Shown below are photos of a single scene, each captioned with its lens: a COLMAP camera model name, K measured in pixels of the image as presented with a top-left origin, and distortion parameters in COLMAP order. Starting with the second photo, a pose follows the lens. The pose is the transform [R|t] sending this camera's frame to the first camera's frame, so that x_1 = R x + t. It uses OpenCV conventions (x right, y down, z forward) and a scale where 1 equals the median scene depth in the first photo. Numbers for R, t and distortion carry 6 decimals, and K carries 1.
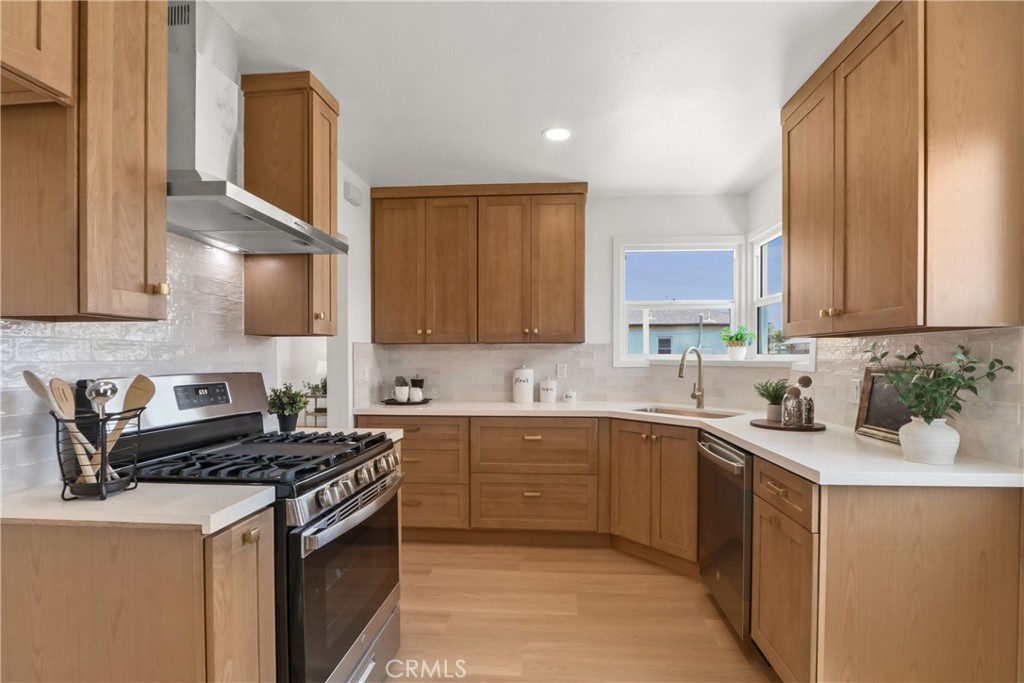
lens RADIAL K [[478.7, 0, 521.1], [0, 478.7, 347.1], [0, 0, 1]] dist [-0.024425, 0.008798]
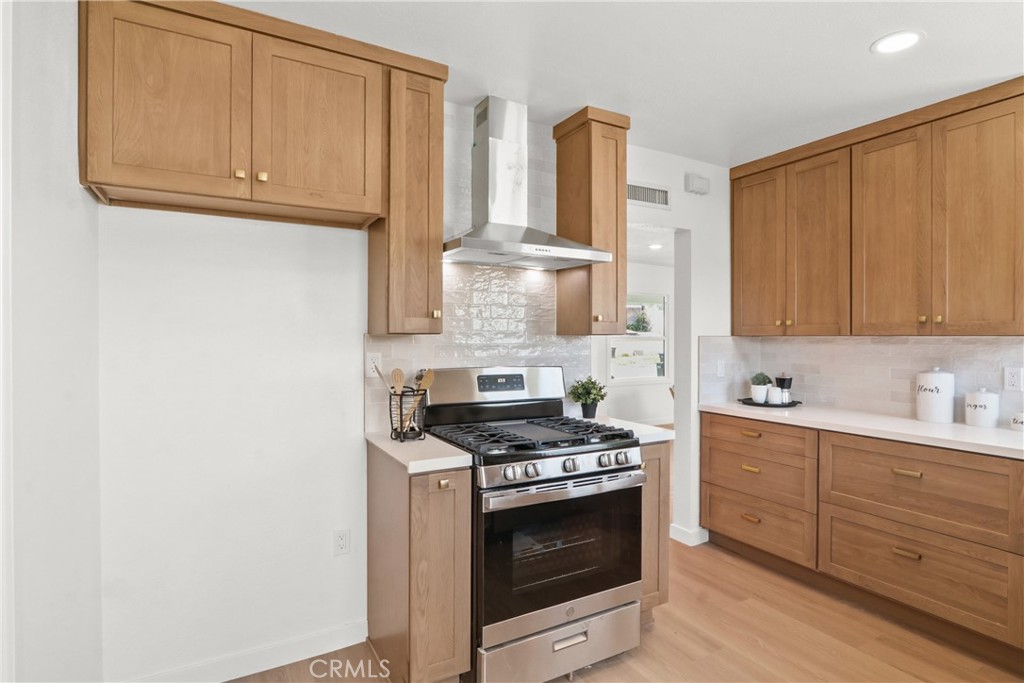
lens RADIAL K [[547.6, 0, 555.7], [0, 547.6, 317.1], [0, 0, 1]] dist [0.000200, 0.000874]
pose [[0.585220, -0.022890, -0.810552, 0.381446], [0.011243, 0.999734, -0.020115, -0.029343], [0.810797, 0.002658, 0.585322, 0.108087]]
